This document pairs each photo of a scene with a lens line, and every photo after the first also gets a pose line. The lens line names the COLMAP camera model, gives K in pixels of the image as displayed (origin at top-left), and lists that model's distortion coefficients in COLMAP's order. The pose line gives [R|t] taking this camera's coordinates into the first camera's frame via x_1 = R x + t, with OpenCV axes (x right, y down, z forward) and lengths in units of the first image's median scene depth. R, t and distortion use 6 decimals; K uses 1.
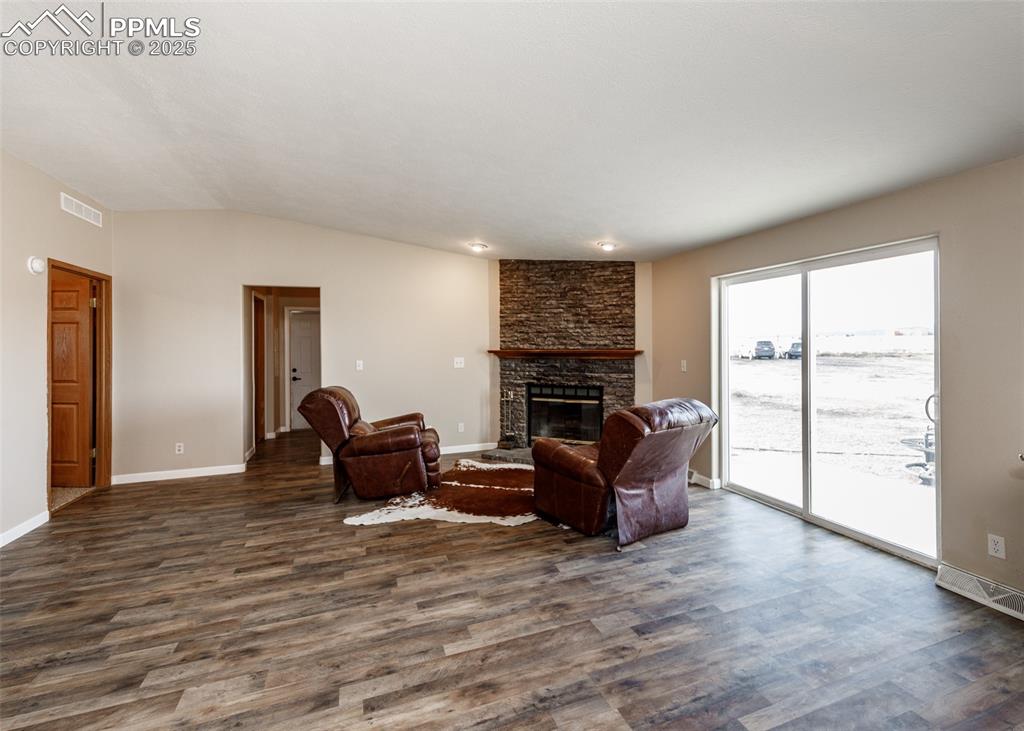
lens RADIAL K [[483.6, 0, 529.0], [0, 483.6, 322.9], [0, 0, 1]] dist [0.010648, -0.002974]
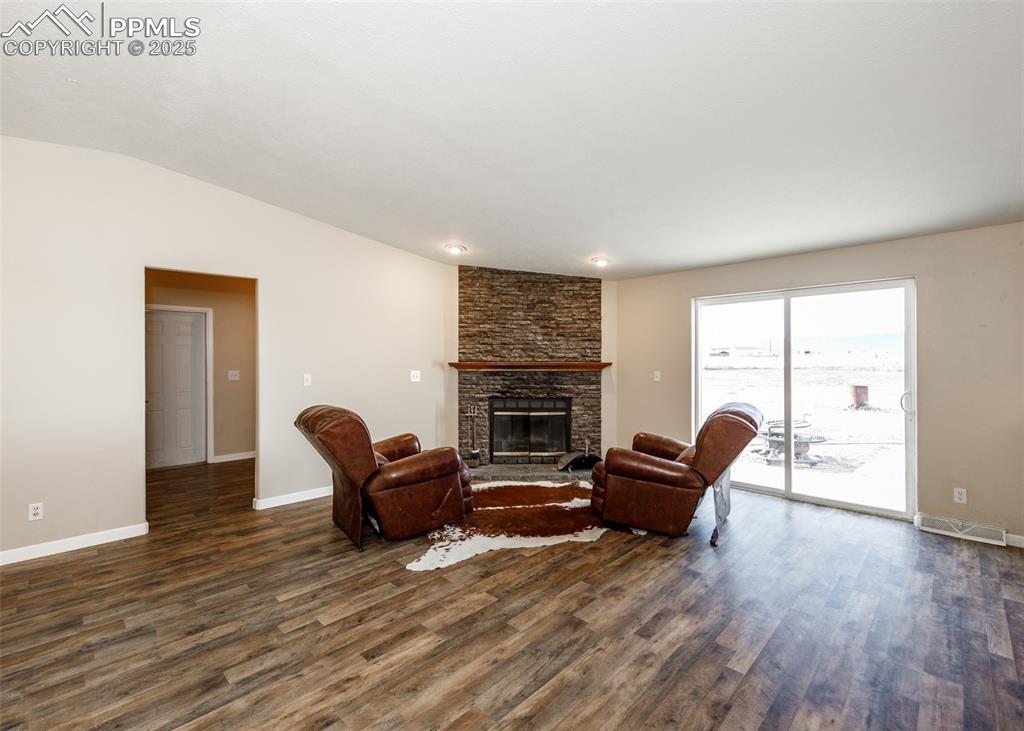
lens RADIAL K [[474.1, 0, 511.9], [0, 474.1, 345.3], [0, 0, 1]] dist [0.007829, -0.000400]
pose [[0.899777, 0.019676, 0.435907, -0.429286], [-0.023859, 0.999707, 0.004124, 0.019800], [-0.435698, -0.014111, 0.899982, 0.157144]]
